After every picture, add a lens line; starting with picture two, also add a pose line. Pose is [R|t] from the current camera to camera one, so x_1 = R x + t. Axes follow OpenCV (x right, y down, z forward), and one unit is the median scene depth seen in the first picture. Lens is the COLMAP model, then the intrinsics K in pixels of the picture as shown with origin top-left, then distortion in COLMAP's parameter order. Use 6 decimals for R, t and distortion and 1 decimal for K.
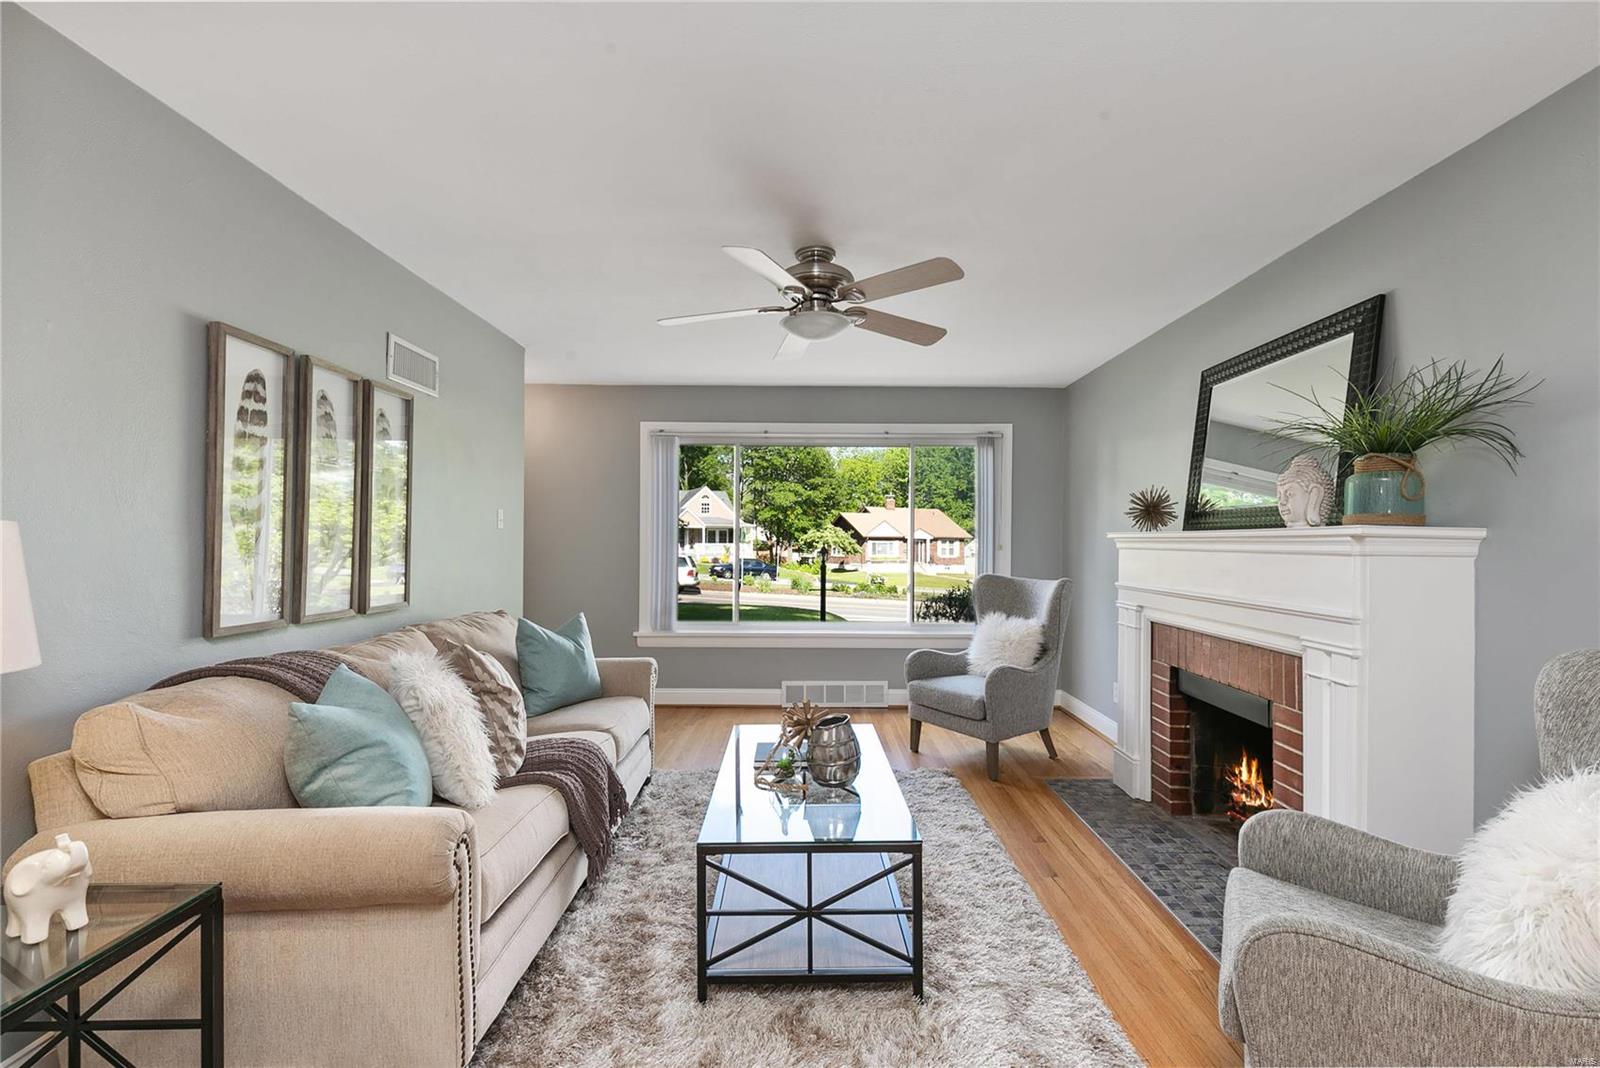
lens RADIAL K [[722.5, 0, 807.0], [0, 722.5, 538.5], [0, 0, 1]] dist [0.002225, 0.000092]
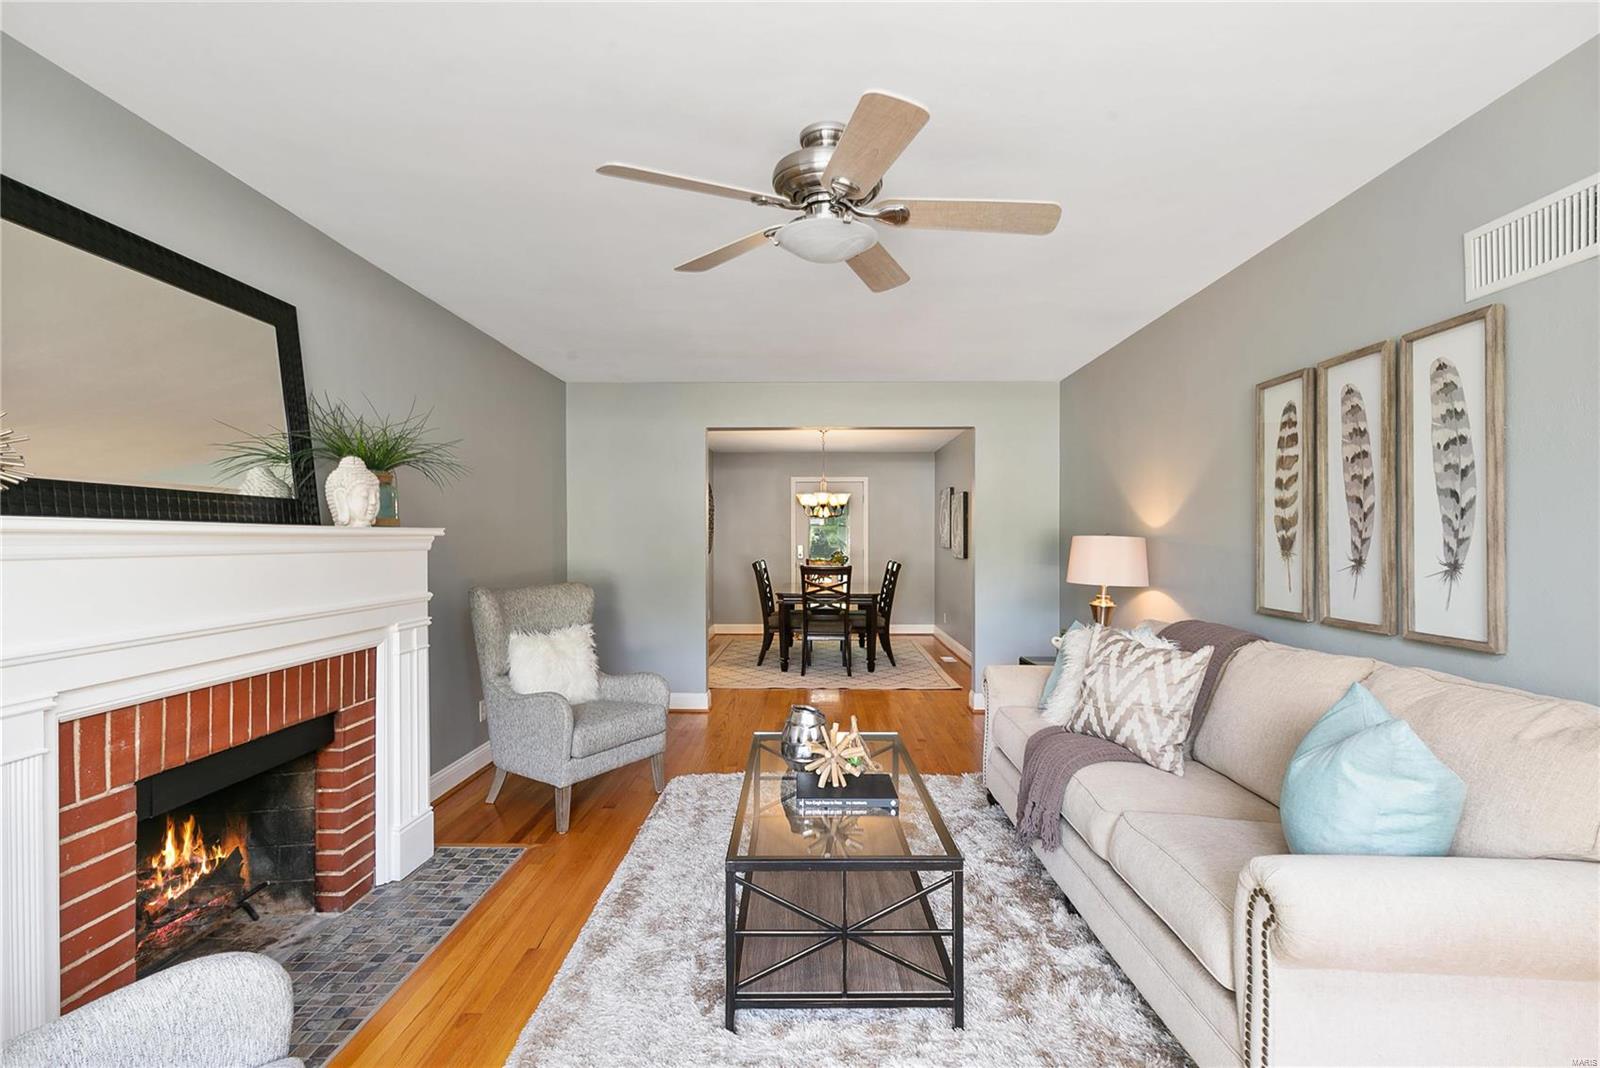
lens RADIAL K [[722.5, 0, 807.0], [0, 722.5, 538.5], [0, 0, 1]] dist [0.002225, 0.000092]
pose [[-0.999977, -0.004455, 0.005094, 0.002291], [-0.004453, 0.999990, 0.000456, -0.000153], [-0.005096, 0.000434, -0.999987, 0.148288]]
